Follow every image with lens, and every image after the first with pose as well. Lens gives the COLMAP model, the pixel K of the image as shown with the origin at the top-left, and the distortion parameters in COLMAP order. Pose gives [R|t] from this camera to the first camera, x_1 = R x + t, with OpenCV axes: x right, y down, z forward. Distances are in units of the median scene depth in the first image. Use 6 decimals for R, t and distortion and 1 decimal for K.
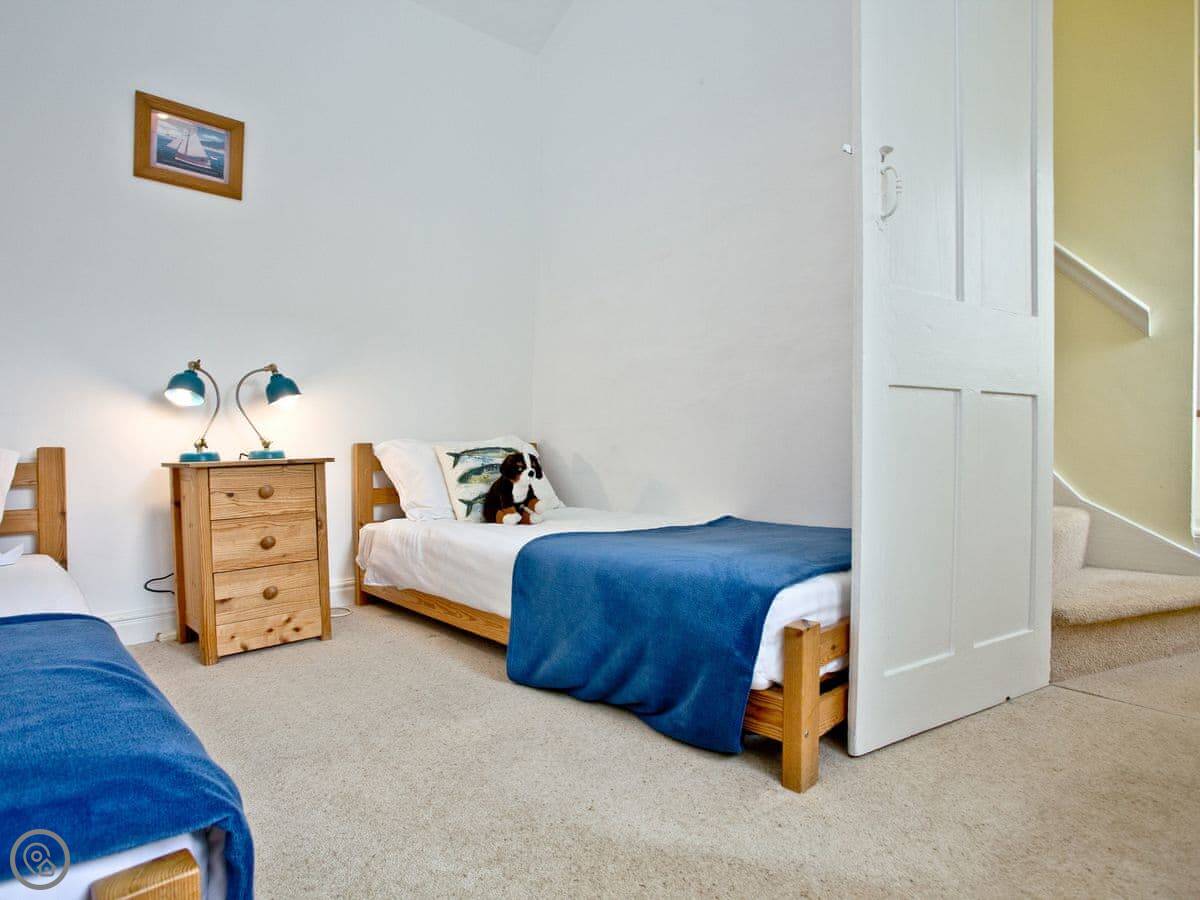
lens RADIAL K [[658.8, 0, 600.0], [0, 658.8, 450.0], [0, 0, 1]] dist [-0.000575, 0.000434]
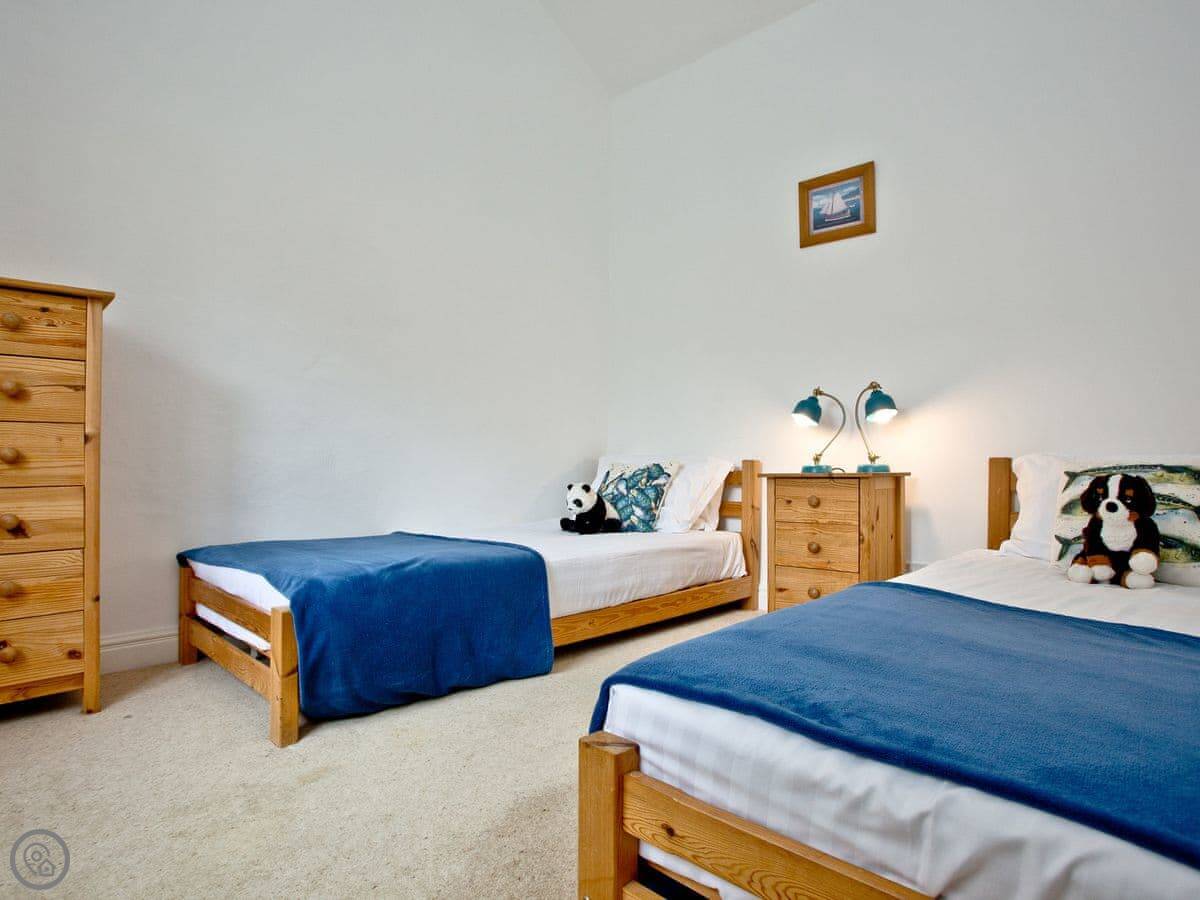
lens RADIAL K [[660.6, 0, 600.0], [0, 660.6, 450.0], [0, 0, 1]] dist [-0.032538, 0.000915]
pose [[0.096698, -0.006201, -0.995294, 0.500830], [-0.008541, 0.999939, -0.007060, -0.011248], [0.995277, 0.009184, 0.096639, 0.471713]]
